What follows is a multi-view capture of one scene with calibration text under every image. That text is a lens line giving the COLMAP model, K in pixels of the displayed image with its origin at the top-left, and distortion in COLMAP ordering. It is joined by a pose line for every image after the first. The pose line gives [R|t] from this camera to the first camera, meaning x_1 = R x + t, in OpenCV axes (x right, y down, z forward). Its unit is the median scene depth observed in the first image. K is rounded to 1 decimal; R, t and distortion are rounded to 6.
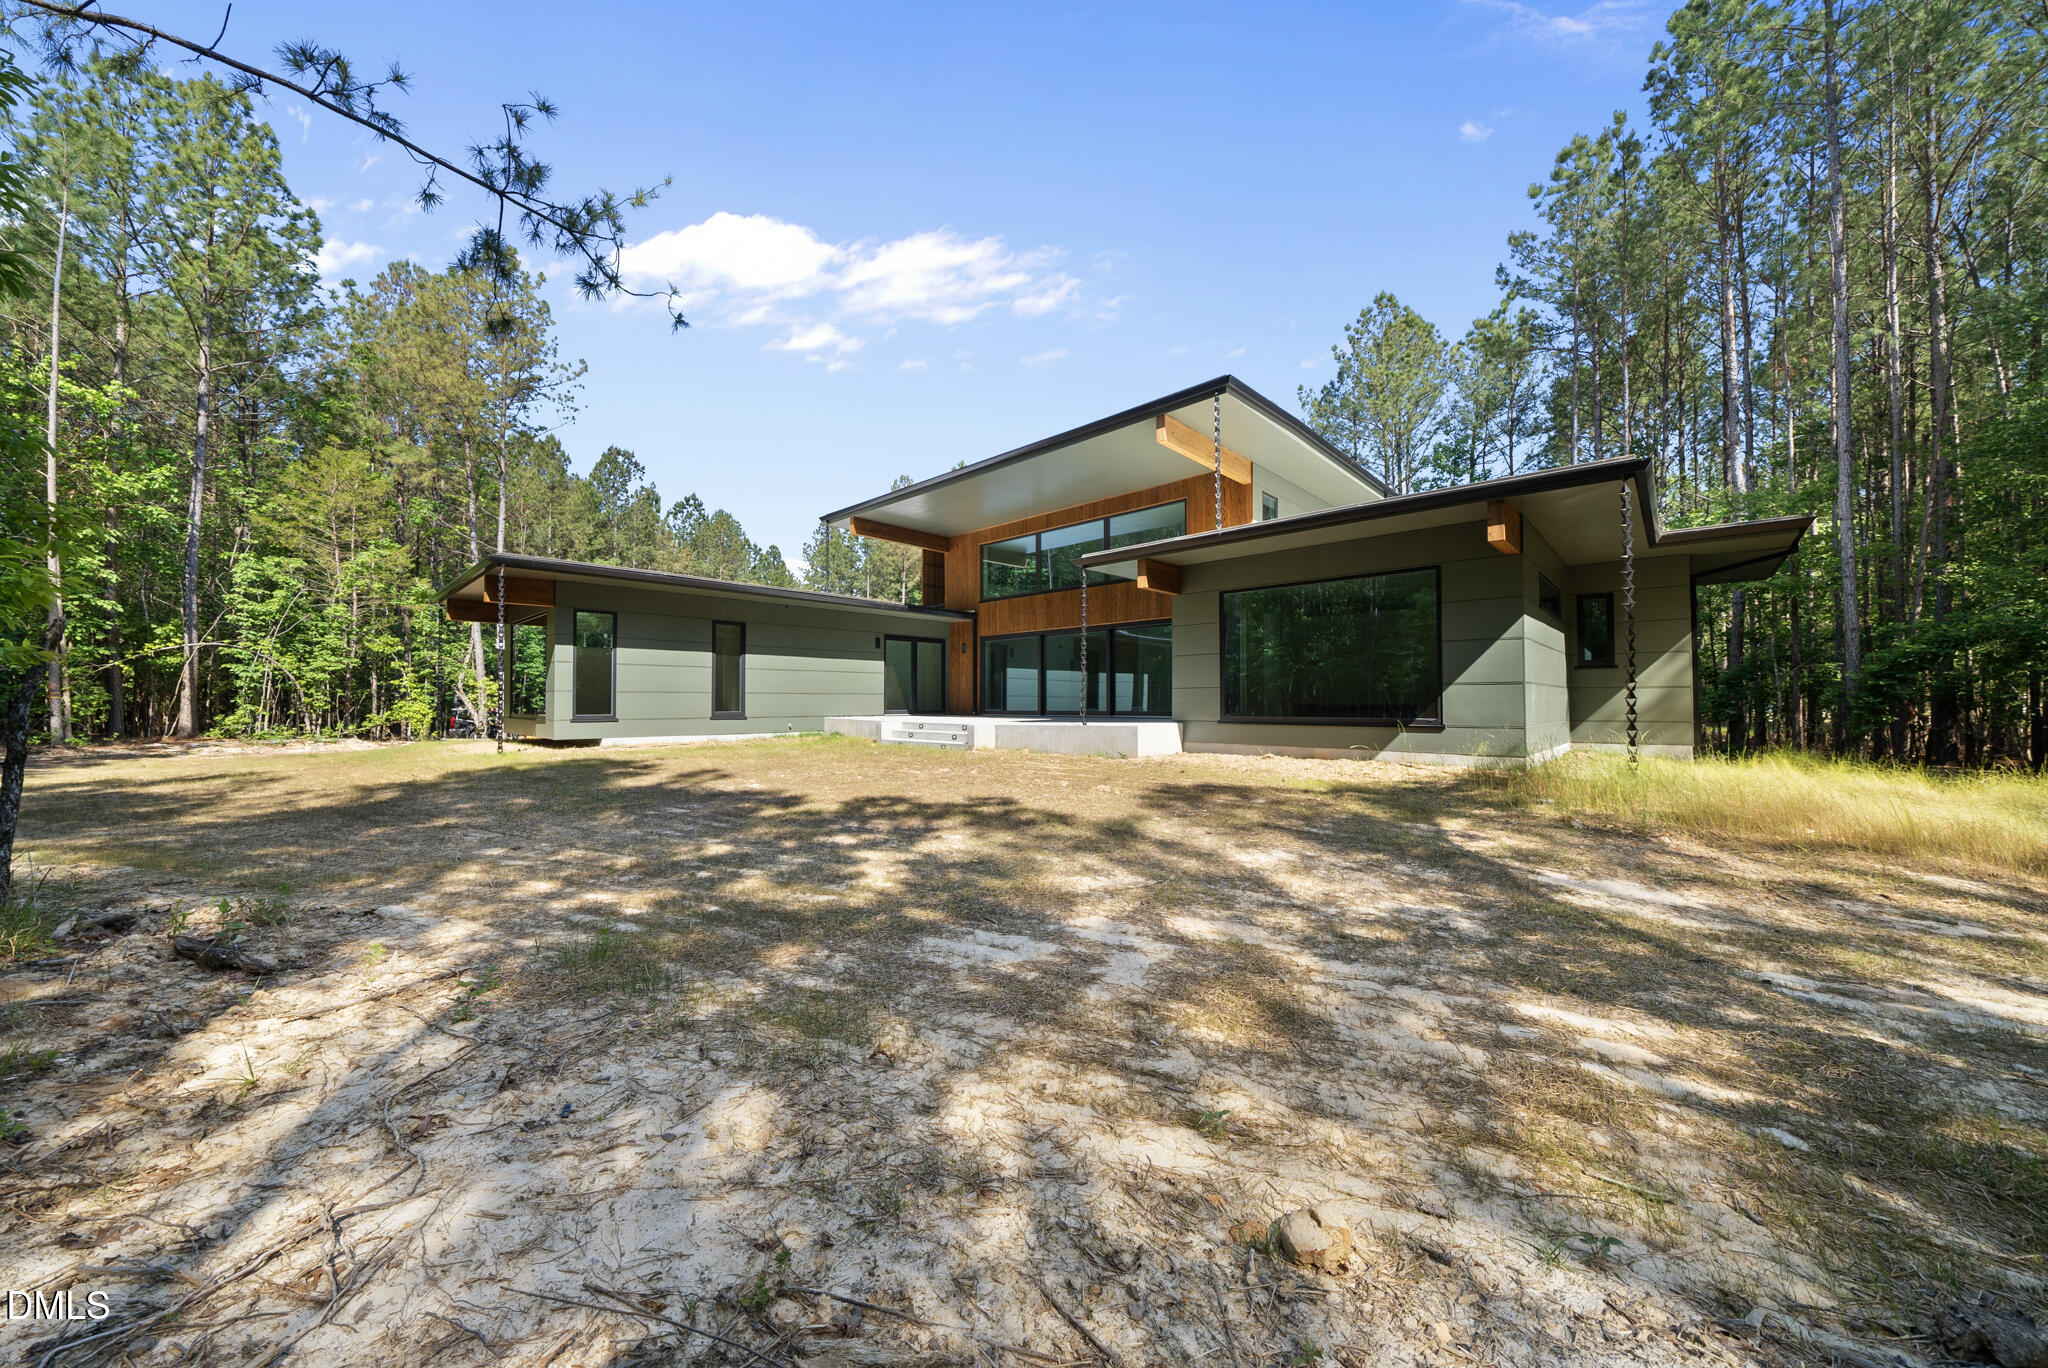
lens RADIAL K [[697.4, 0, 1024.0], [0, 697.4, 684.0], [0, 0, 1]] dist [-0.023617, -0.000047]
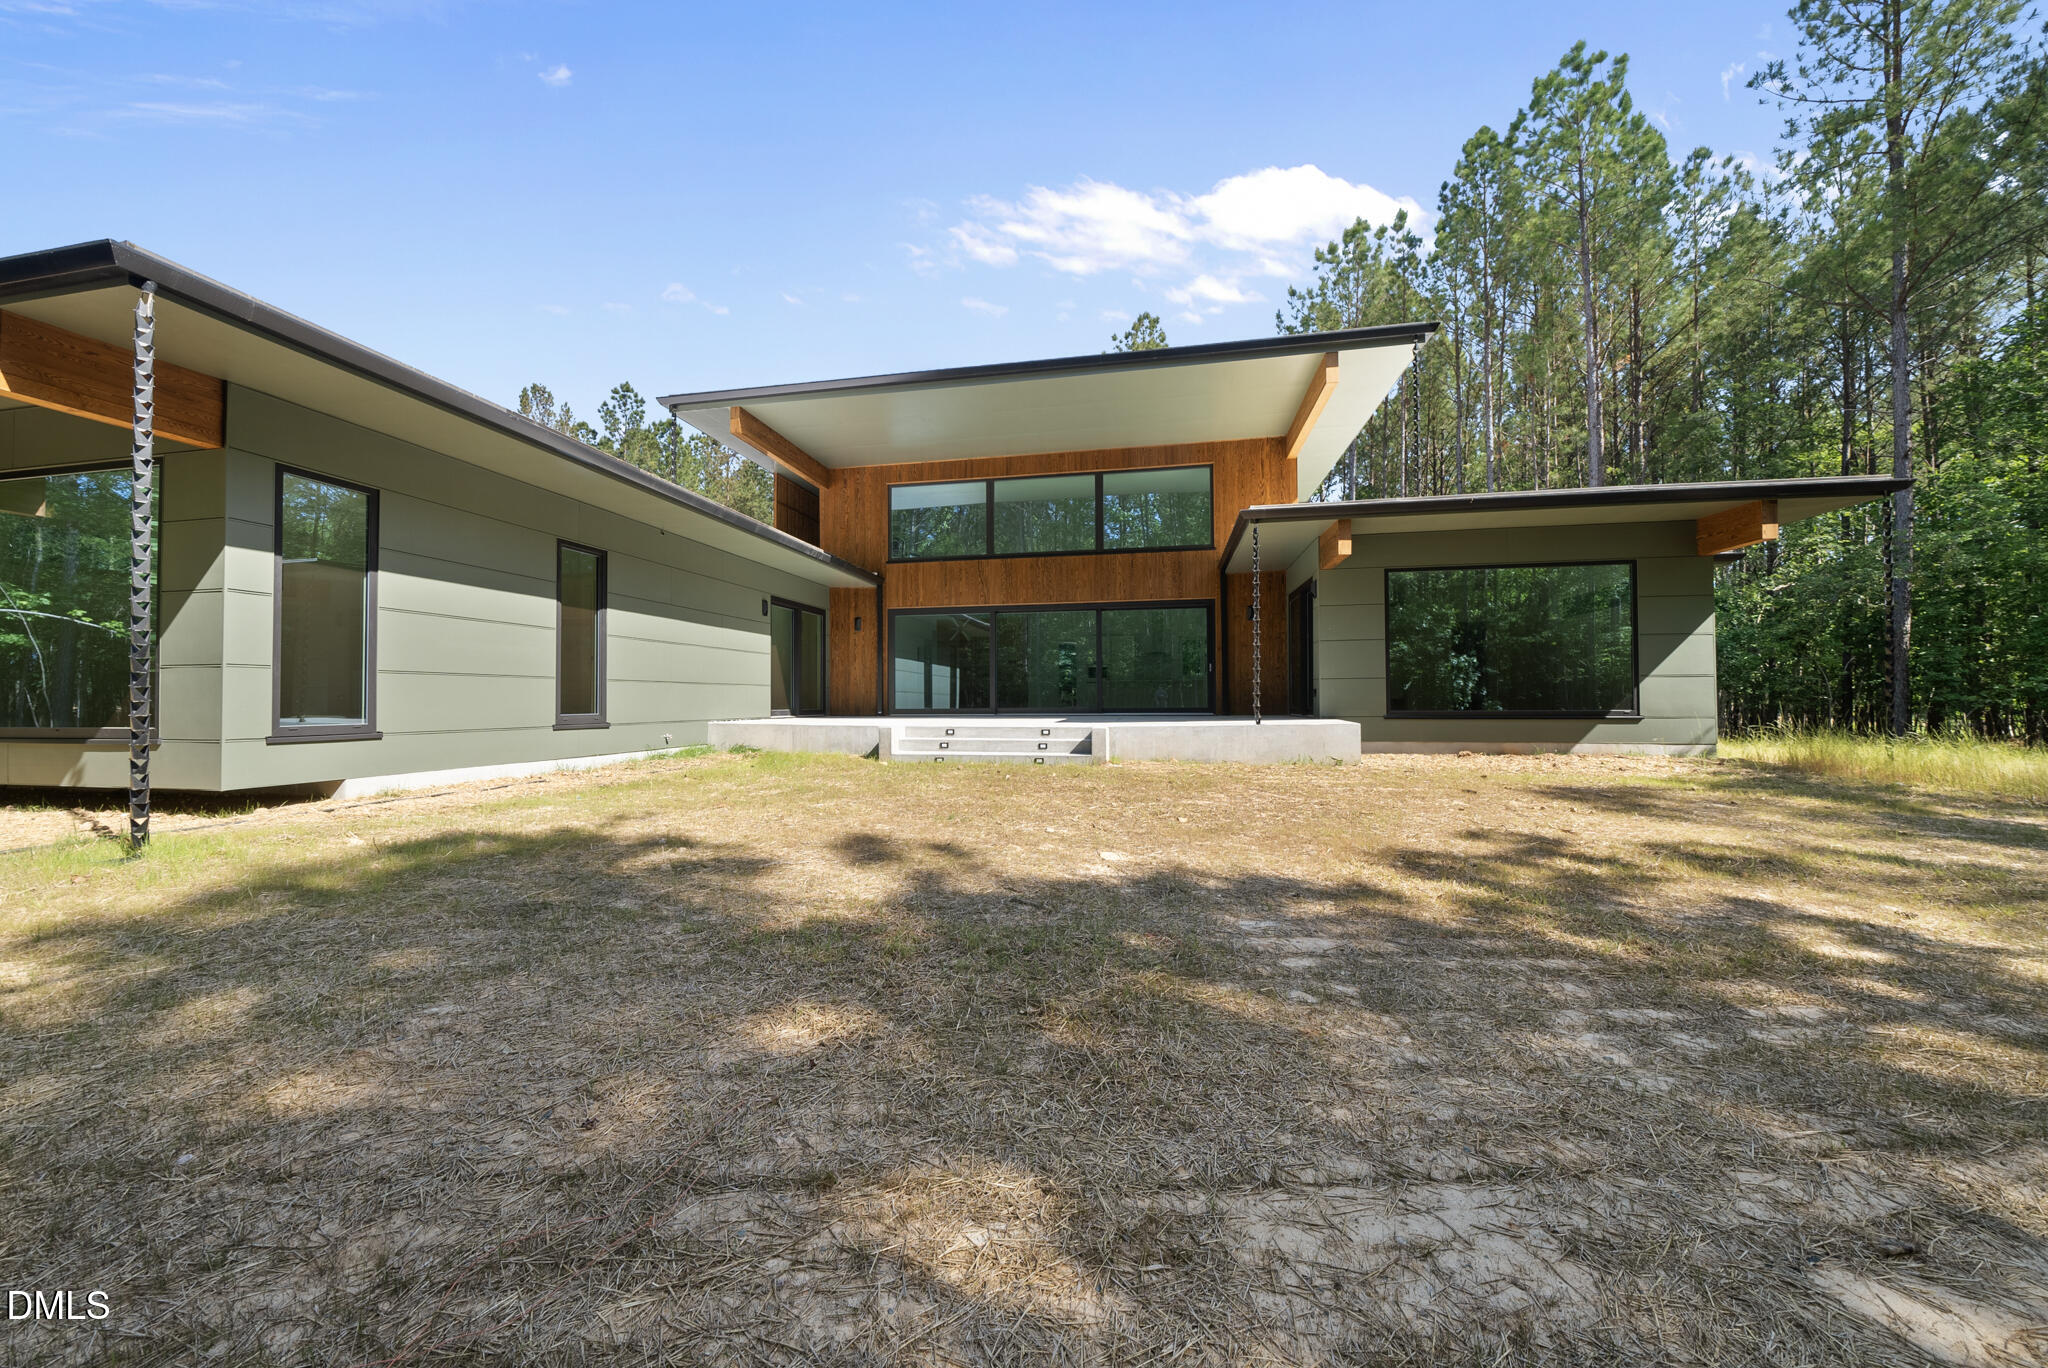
lens RADIAL K [[708.6, 0, 1024.0], [0, 708.6, 684.0], [0, 0, 1]] dist [-0.000498, -0.000012]
pose [[0.842085, 0.010727, 0.539238, -0.425275], [-0.010815, 0.999937, -0.003003, 0.014554], [-0.539236, -0.003303, 0.842148, 0.356323]]
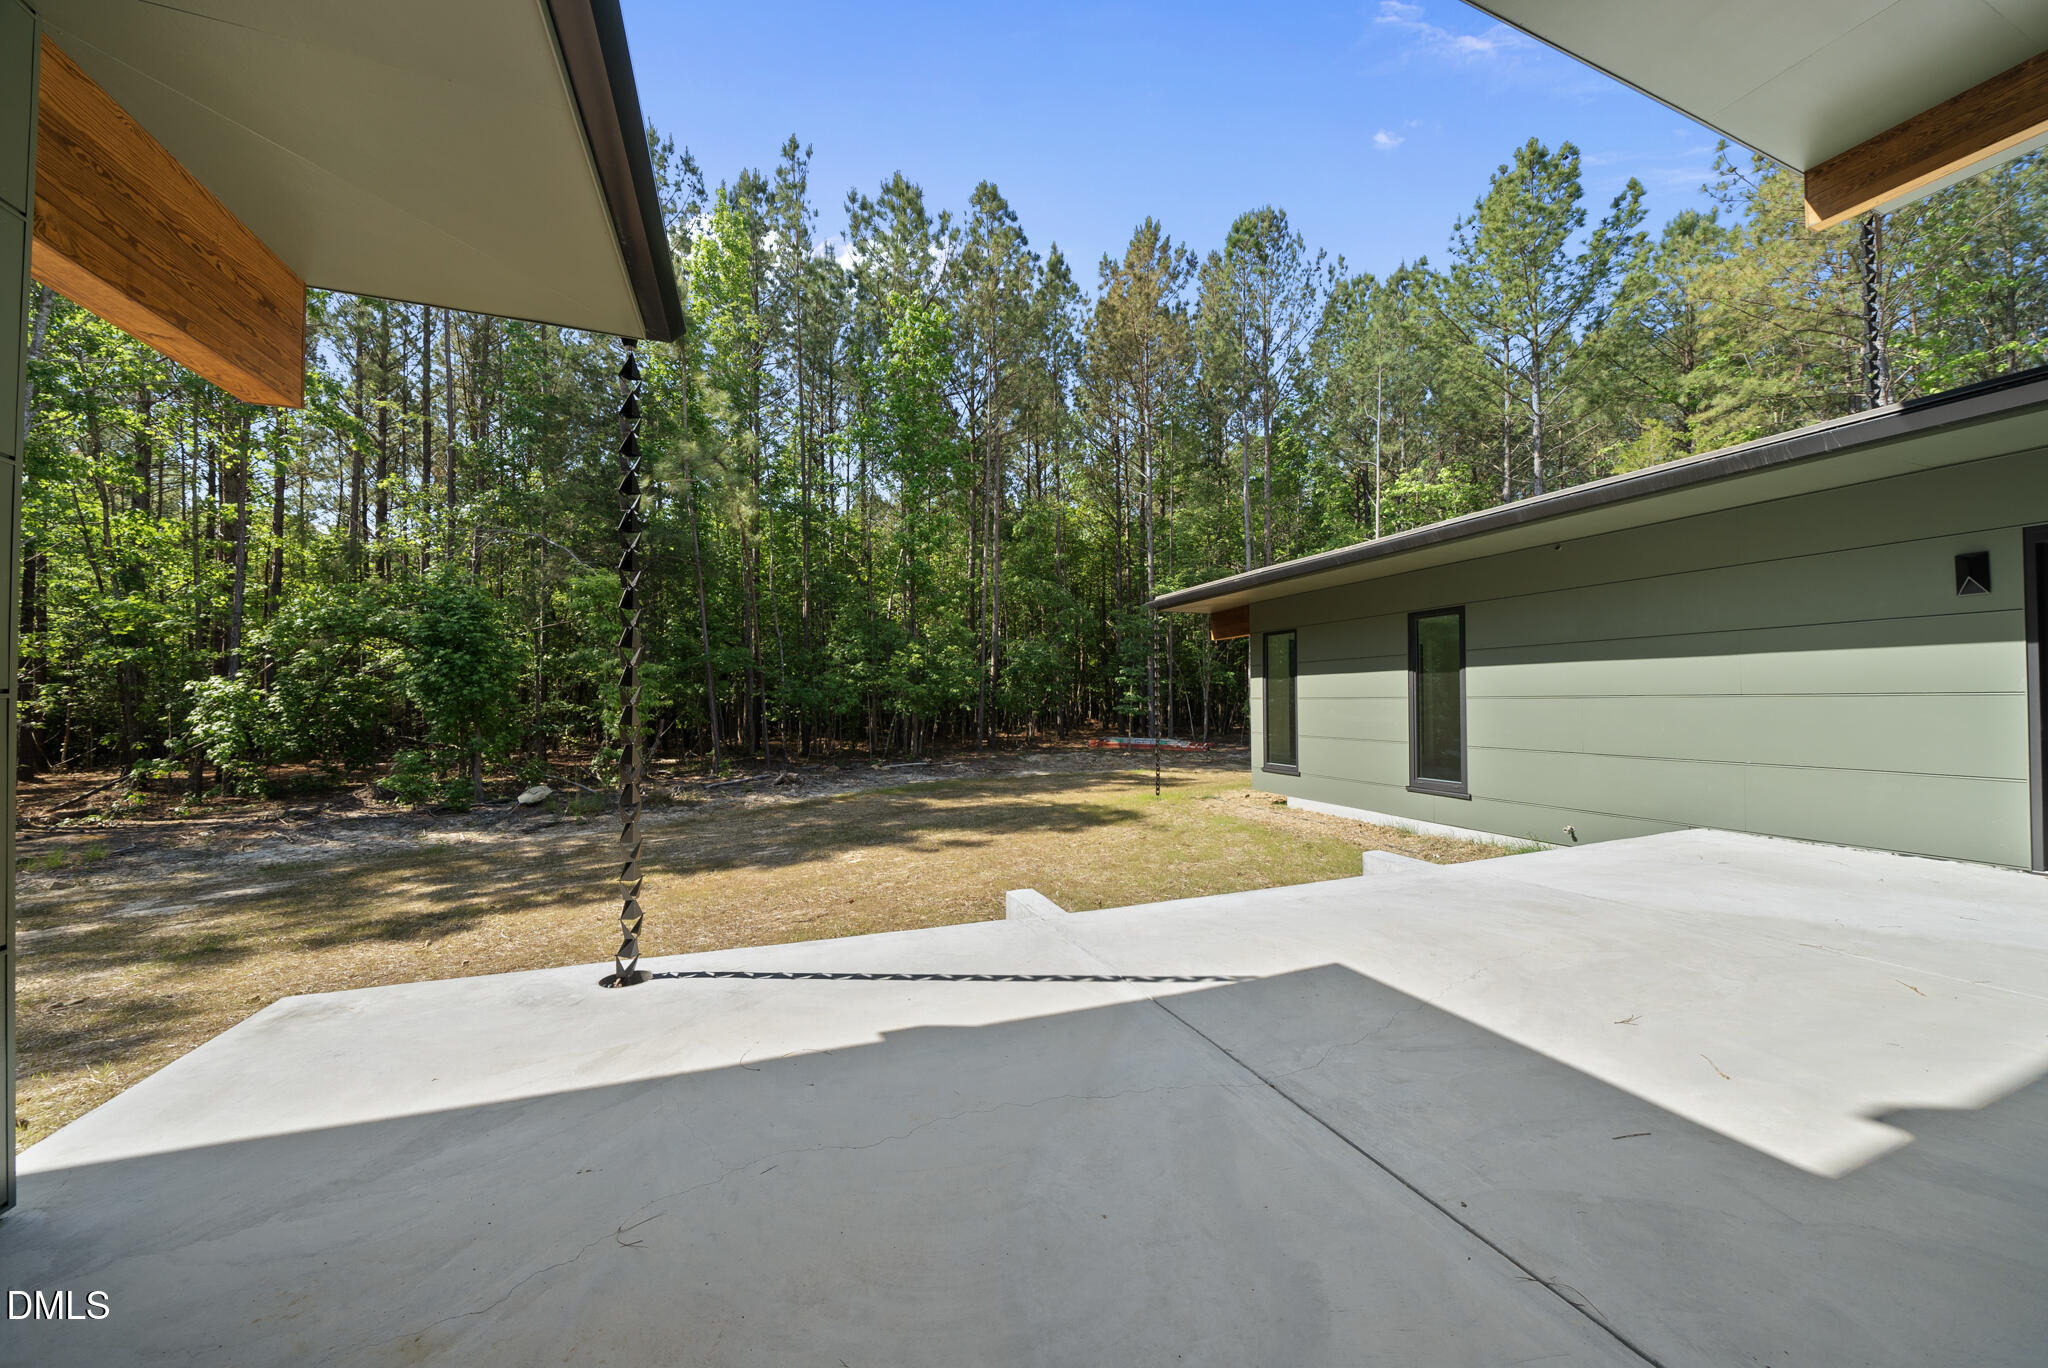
lens RADIAL K [[708.6, 0, 1024.0], [0, 708.6, 684.0], [0, 0, 1]] dist [-0.000498, -0.000012]
pose [[-0.434371, -0.025562, -0.900371, 0.194442], [0.021569, 0.999015, -0.038769, -0.018477], [0.900476, -0.036260, -0.433392, 0.937110]]
